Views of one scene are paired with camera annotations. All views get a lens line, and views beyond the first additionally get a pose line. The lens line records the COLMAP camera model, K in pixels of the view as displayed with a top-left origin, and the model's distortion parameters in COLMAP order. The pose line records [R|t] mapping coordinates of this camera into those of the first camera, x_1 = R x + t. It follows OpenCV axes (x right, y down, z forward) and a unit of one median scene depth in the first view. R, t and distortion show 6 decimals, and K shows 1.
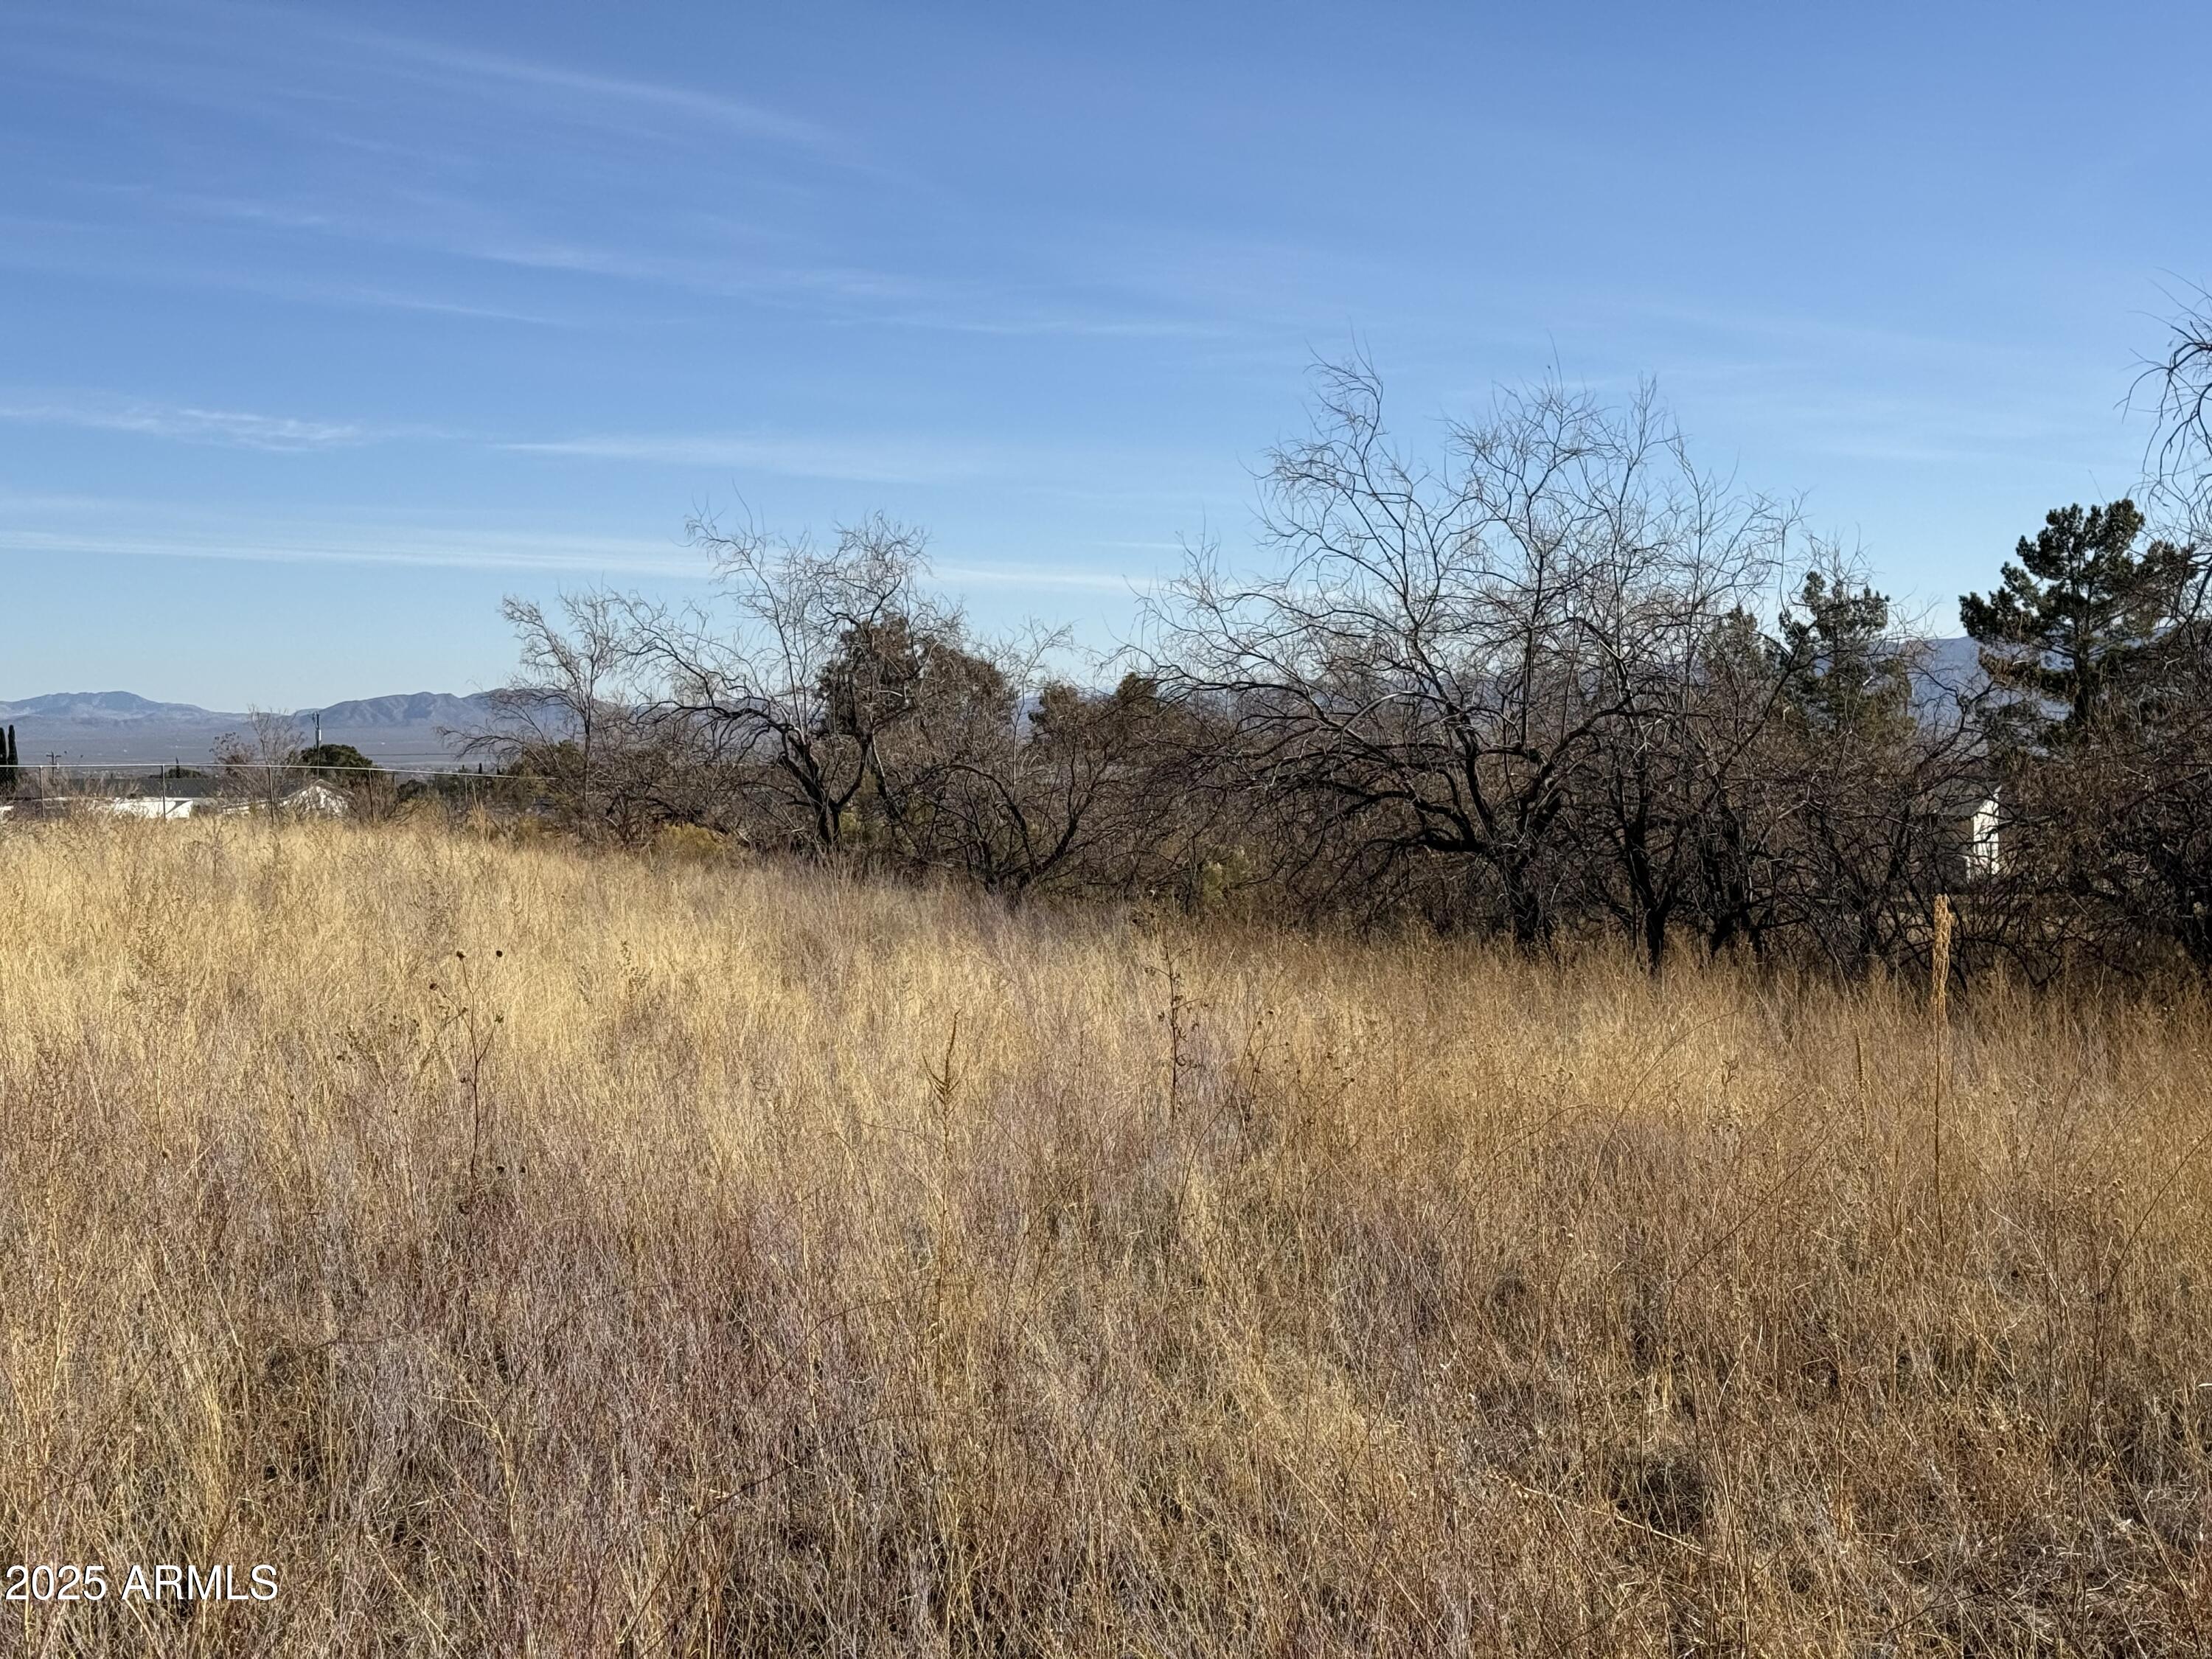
lens RADIAL K [[3056.8, 0, 1106.0], [0, 3056.8, 829.5], [0, 0, 1]] dist [-0.002665, -0.005022]
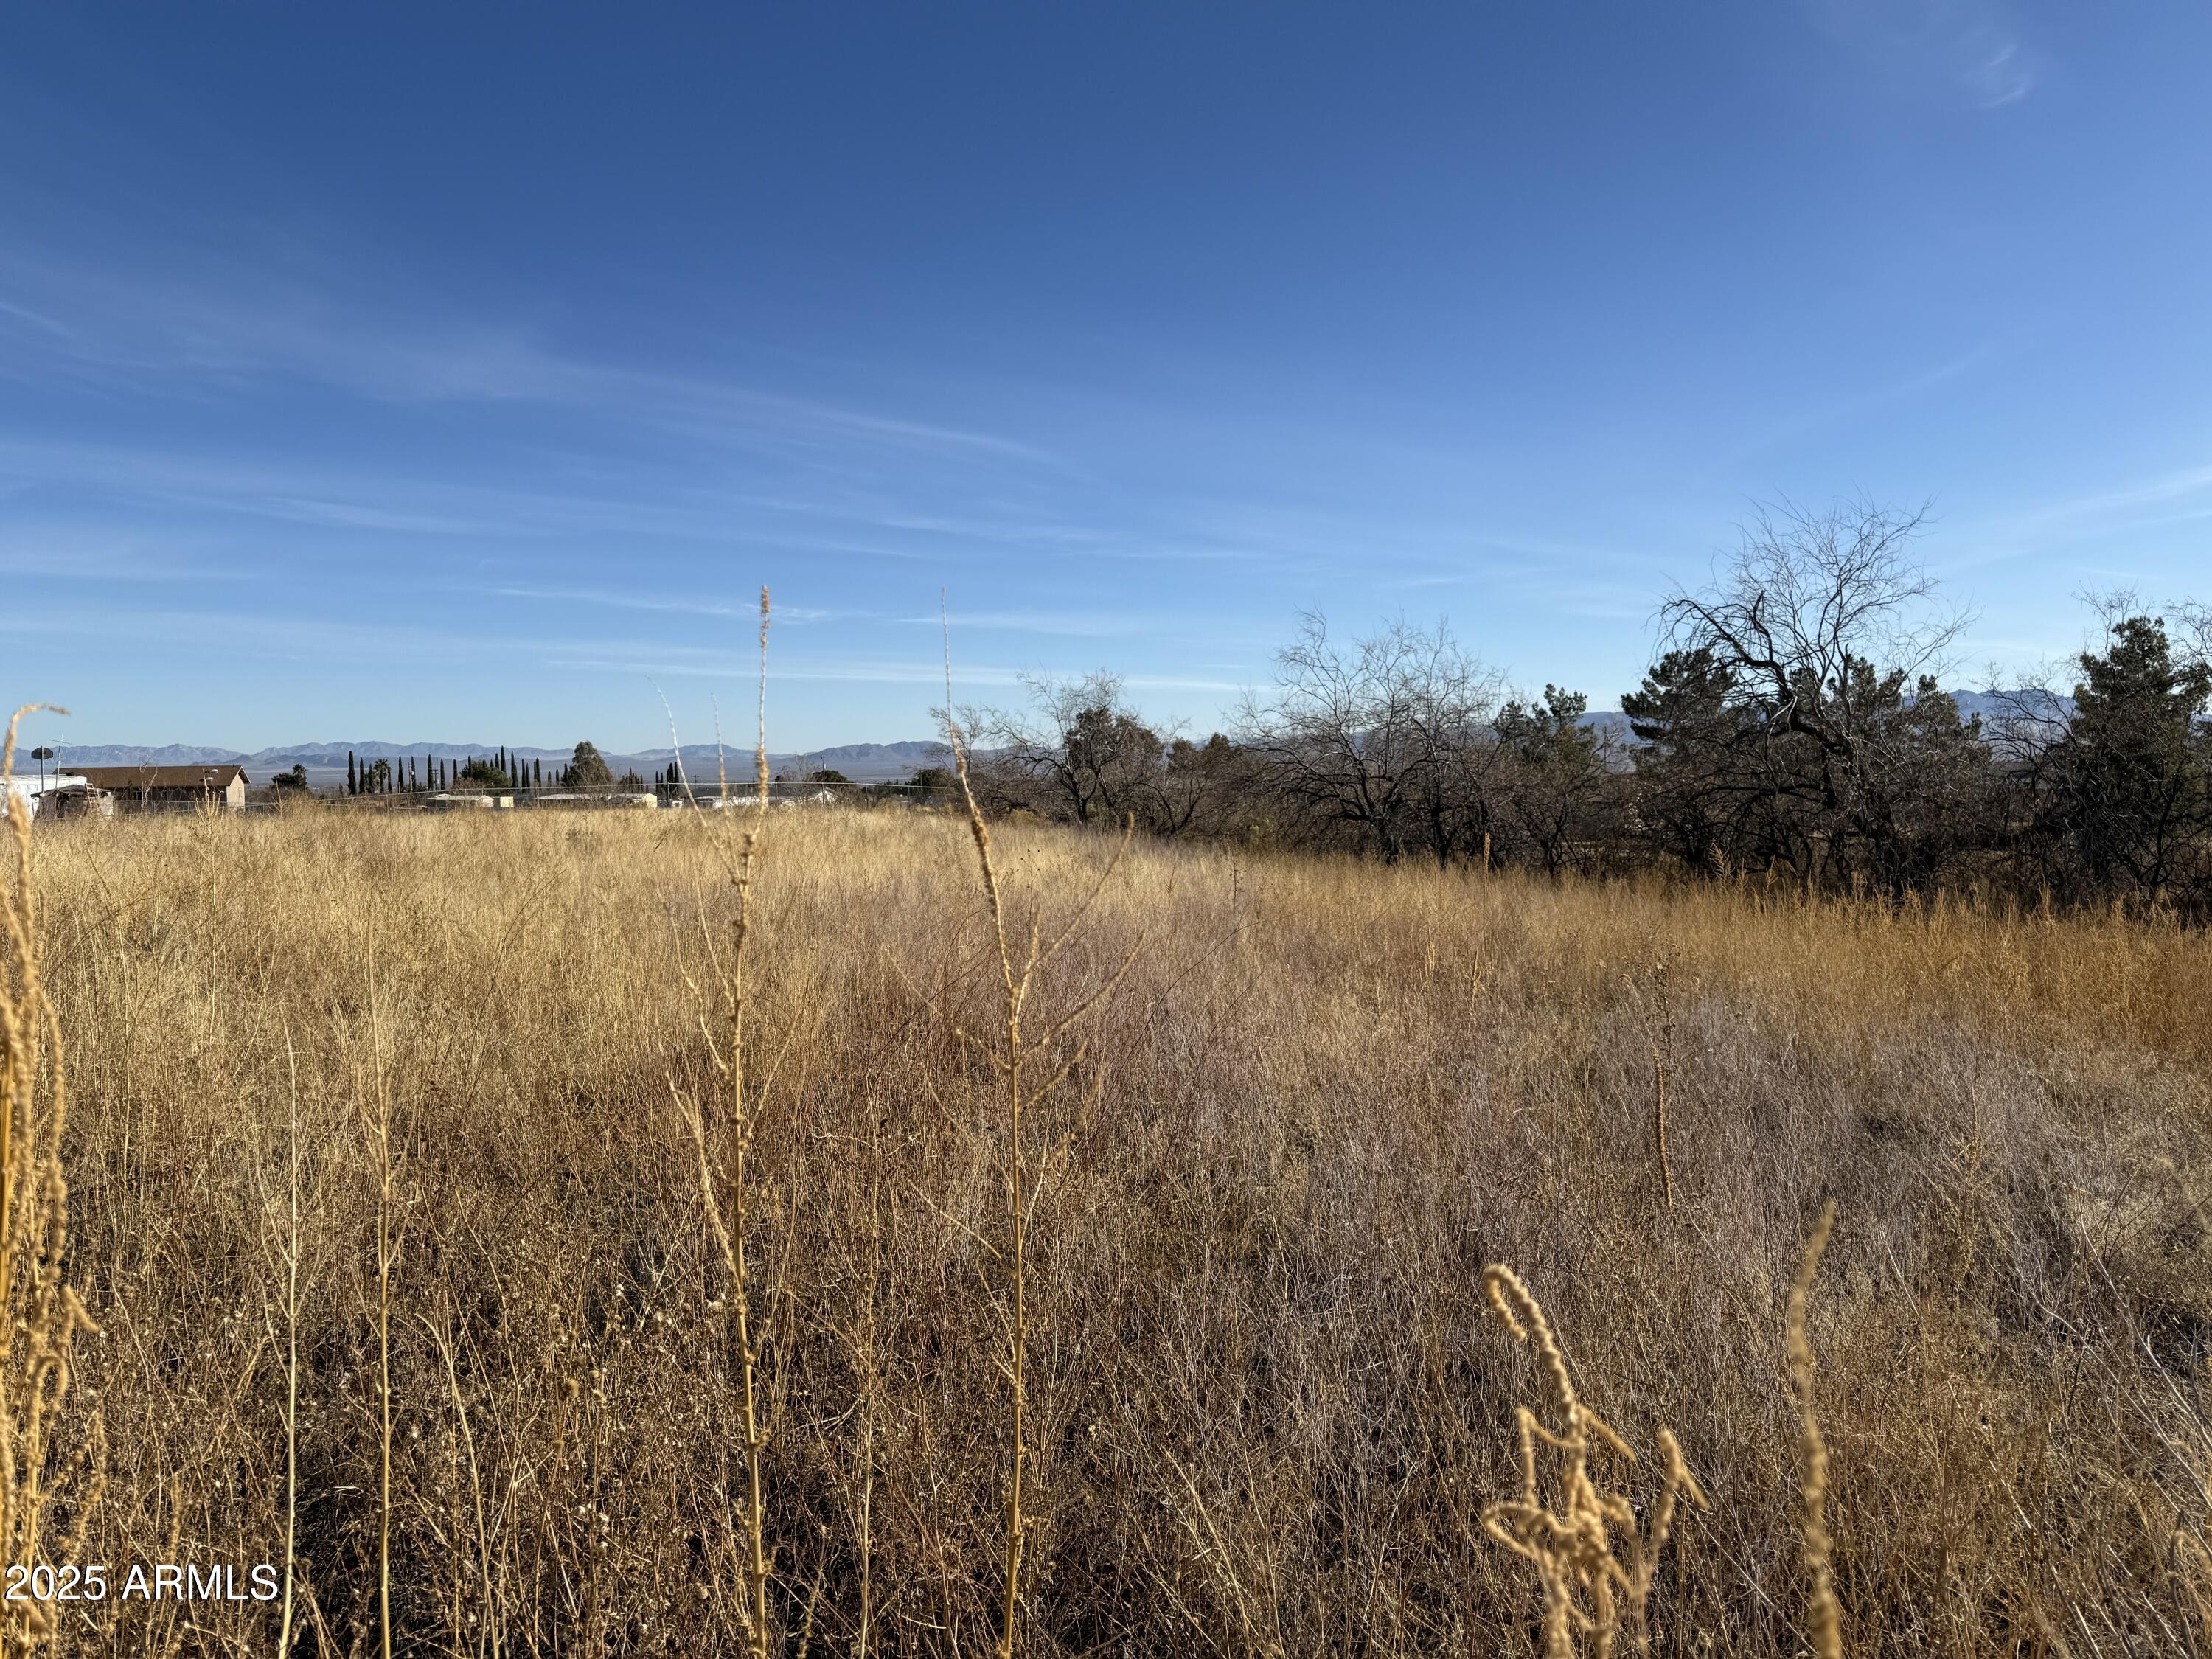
lens RADIAL K [[1546.8, 0, 1013.2], [0, 1546.8, 822.6], [0, 0, 1]] dist [0.000112, -0.001449]
pose [[0.992540, -0.004057, -0.121854, -0.001919], [0.005087, 0.999954, 0.008140, -0.000995], [0.121815, -0.008699, 0.992515, -0.115589]]
